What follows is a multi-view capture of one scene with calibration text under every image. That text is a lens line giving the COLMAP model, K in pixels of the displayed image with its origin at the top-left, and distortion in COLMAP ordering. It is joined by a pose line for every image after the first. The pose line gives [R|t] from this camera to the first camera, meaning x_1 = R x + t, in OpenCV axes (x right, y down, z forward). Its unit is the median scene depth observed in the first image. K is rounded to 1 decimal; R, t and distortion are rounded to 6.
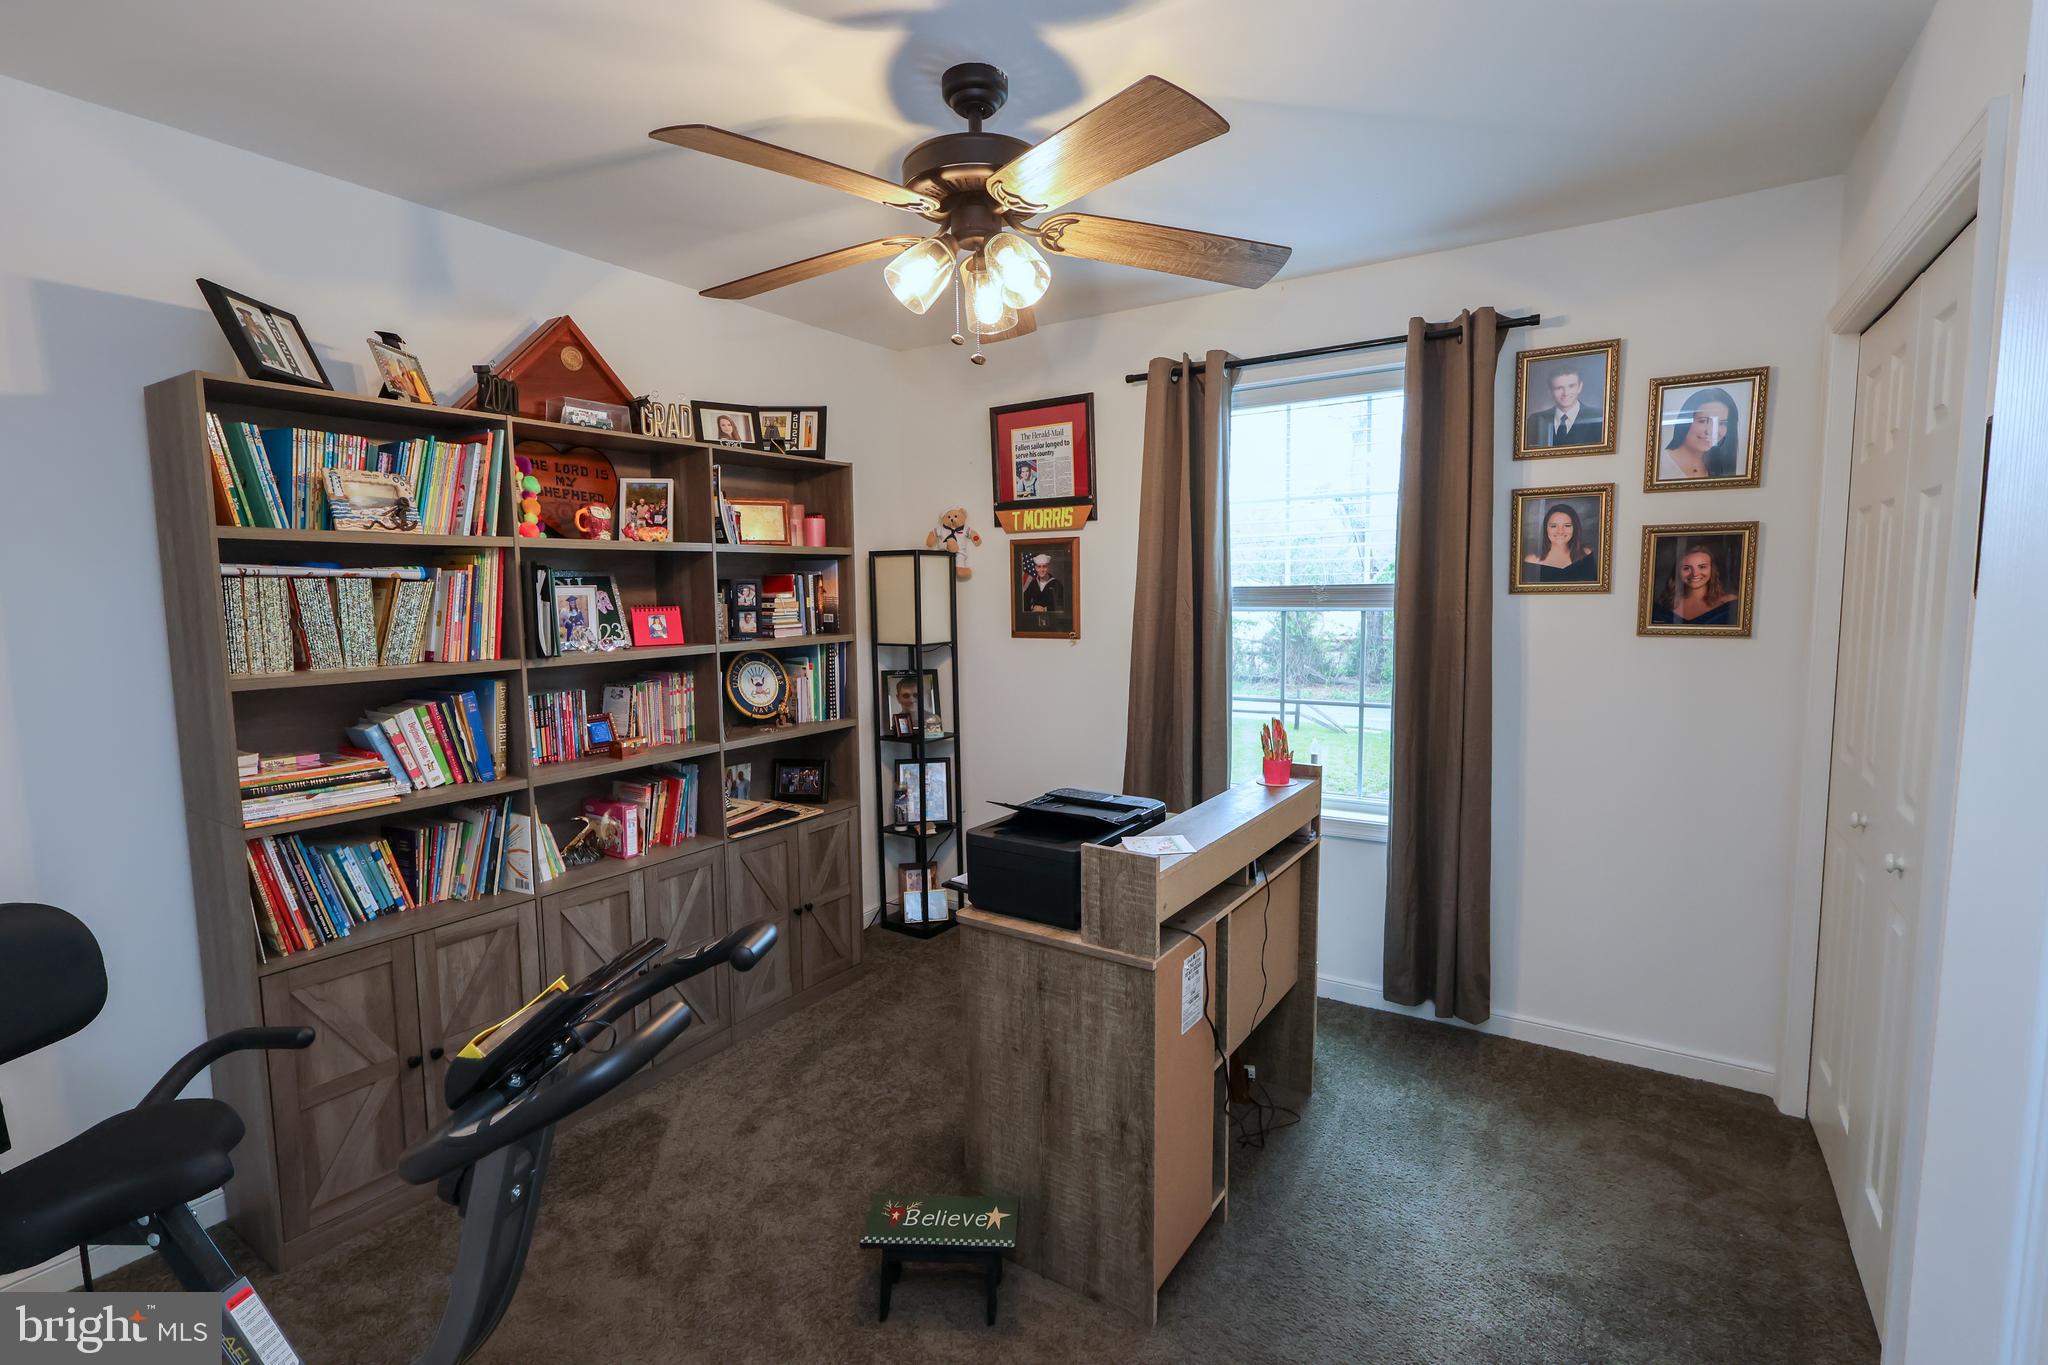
lens RADIAL K [[947.0, 0, 1017.3], [0, 947.0, 682.9], [0, 0, 1]] dist [0.001291, 0.000525]
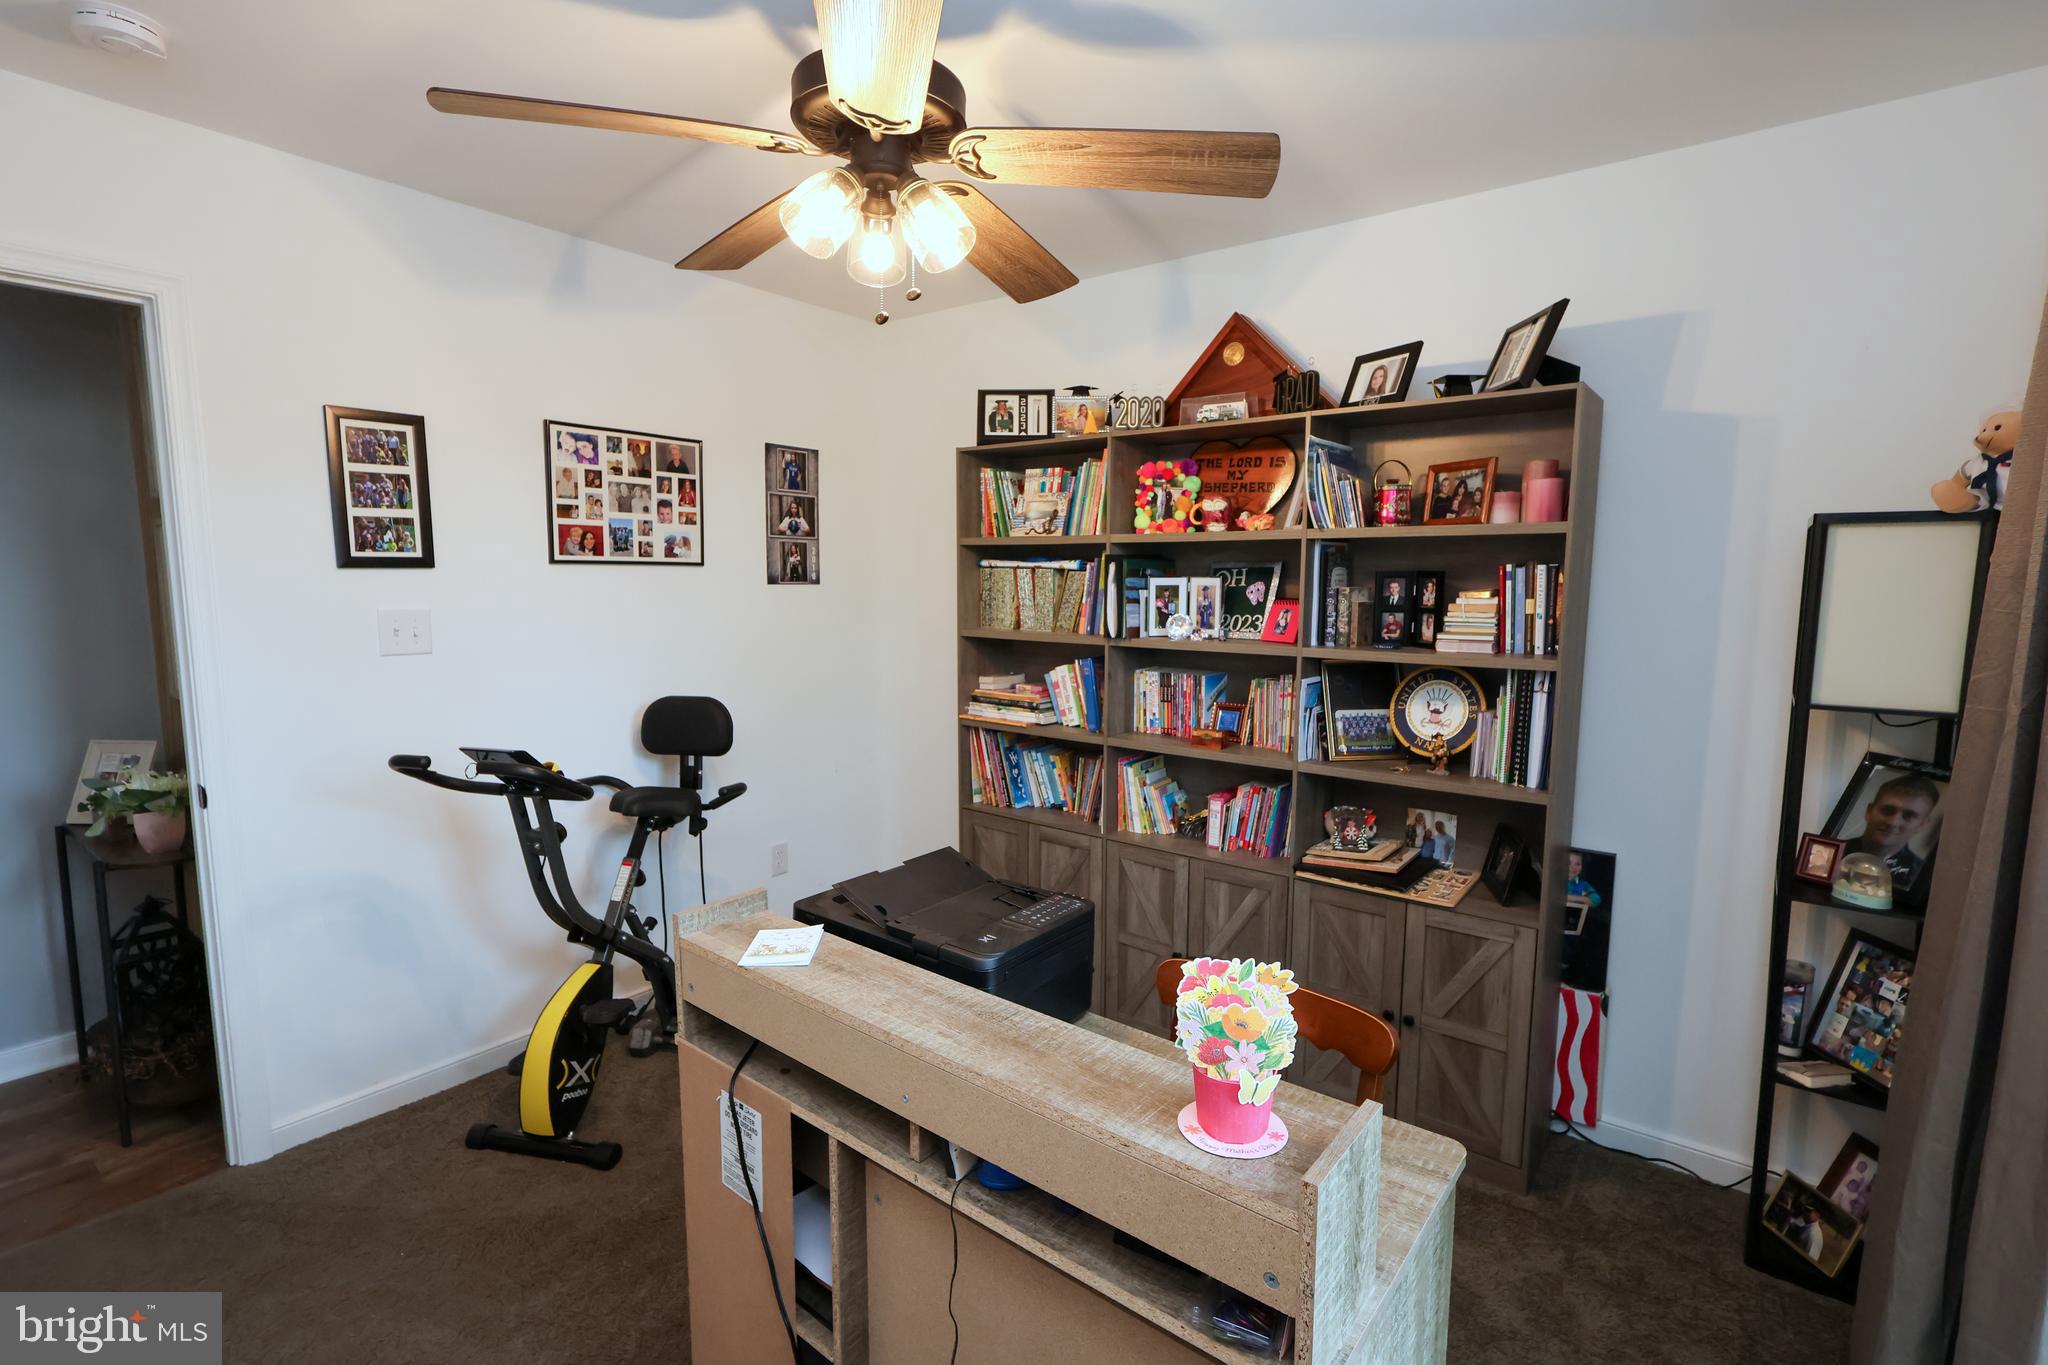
lens RADIAL K [[947.0, 0, 1017.3], [0, 947.0, 682.9], [0, 0, 1]] dist [0.001291, 0.000525]
pose [[-0.085112, 0.125347, -0.988455, 0.698238], [-0.108438, 0.984997, 0.134246, -0.120567], [0.990453, 0.118612, -0.070243, 1.017790]]
